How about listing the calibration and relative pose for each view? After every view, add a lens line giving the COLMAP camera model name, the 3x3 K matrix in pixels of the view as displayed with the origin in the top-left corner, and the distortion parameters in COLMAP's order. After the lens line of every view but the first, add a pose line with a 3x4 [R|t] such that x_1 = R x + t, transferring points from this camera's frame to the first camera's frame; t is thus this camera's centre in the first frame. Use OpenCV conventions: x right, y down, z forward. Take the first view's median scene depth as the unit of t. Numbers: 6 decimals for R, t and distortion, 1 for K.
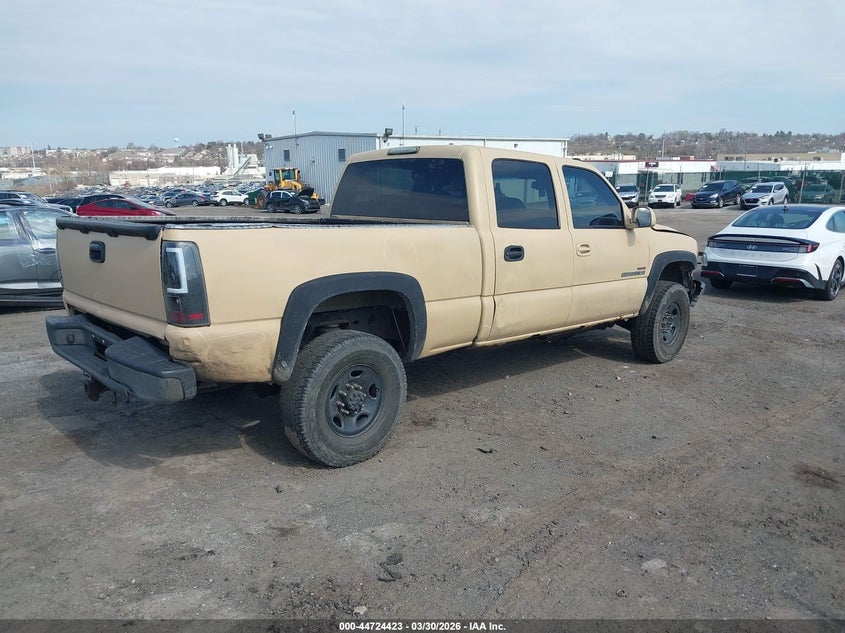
lens RADIAL K [[637.8, 0, 422.5], [0, 637.8, 316.5], [0, 0, 1]] dist [0.053869, -0.109300]
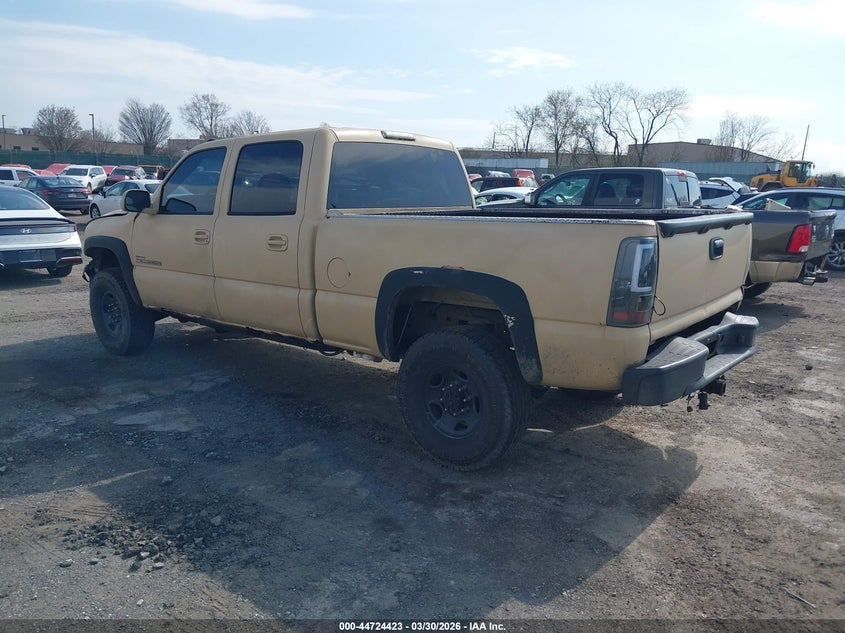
lens RADIAL K [[637.8, 0, 422.5], [0, 637.8, 316.5], [0, 0, 1]] dist [0.053869, -0.109300]
pose [[-0.075314, -0.216987, 0.973265, -0.985885], [0.177050, 0.957619, 0.227200, -0.206563], [-0.981316, 0.189428, -0.033705, 1.018390]]
